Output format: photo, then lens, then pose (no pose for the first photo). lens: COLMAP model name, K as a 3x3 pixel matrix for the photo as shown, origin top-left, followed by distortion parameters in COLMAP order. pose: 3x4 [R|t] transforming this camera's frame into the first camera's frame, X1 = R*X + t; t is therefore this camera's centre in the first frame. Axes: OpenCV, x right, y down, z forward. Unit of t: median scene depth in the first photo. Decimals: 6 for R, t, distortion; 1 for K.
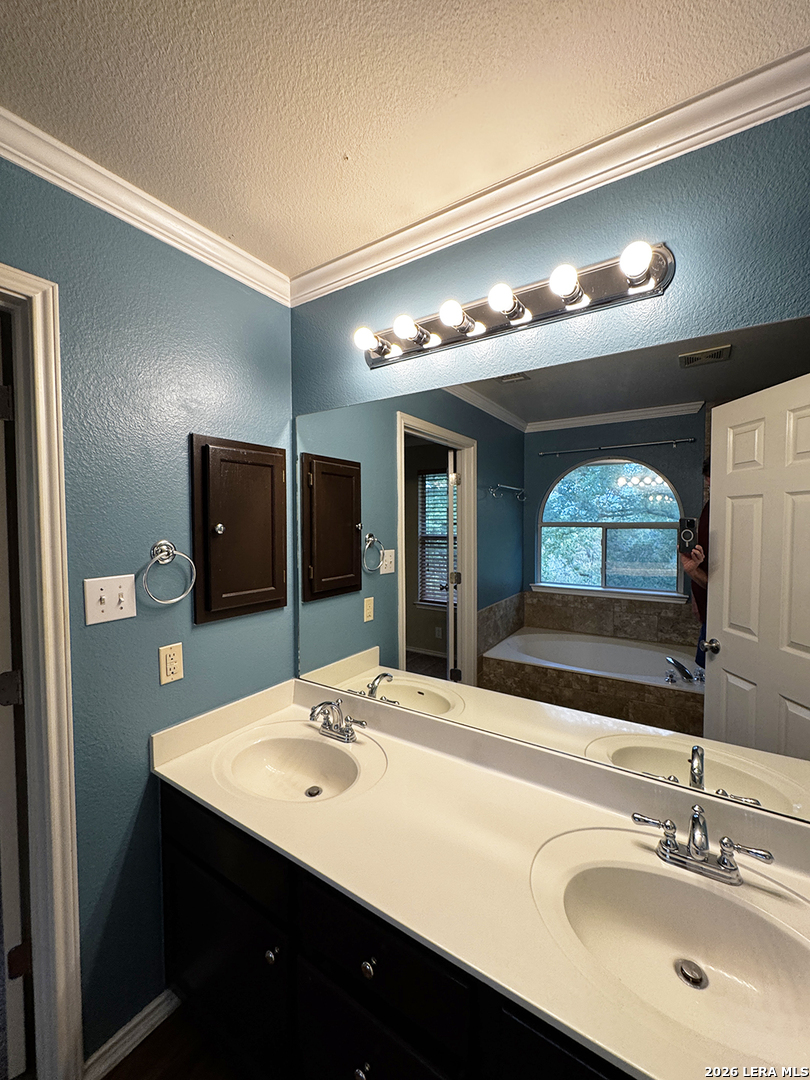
lens RADIAL K [[430.1, 0, 404.1], [0, 430.1, 539.4], [0, 0, 1]] dist [-0.003495, -0.000089]
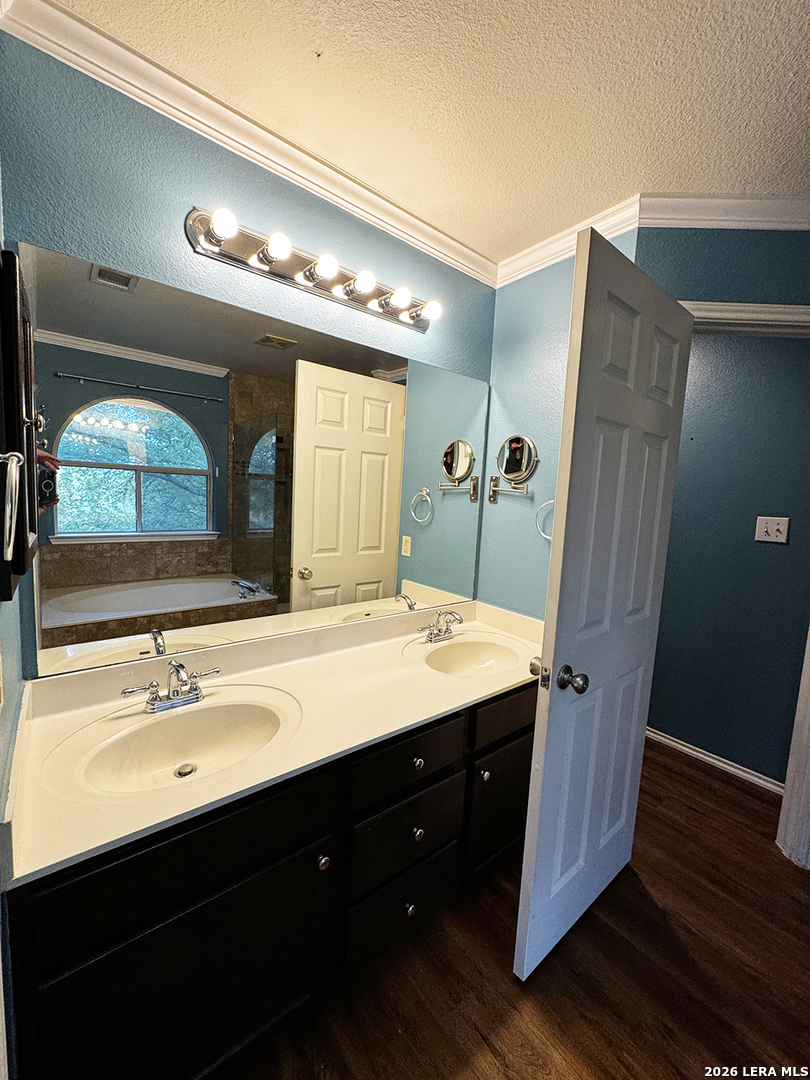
lens RADIAL K [[430.1, 0, 404.1], [0, 430.1, 539.4], [0, 0, 1]] dist [-0.003495, -0.000089]
pose [[0.297448, -0.090849, 0.950406, -0.384711], [-0.015176, 0.994887, 0.099851, 0.027891], [-0.954617, -0.044124, 0.294548, 0.177455]]
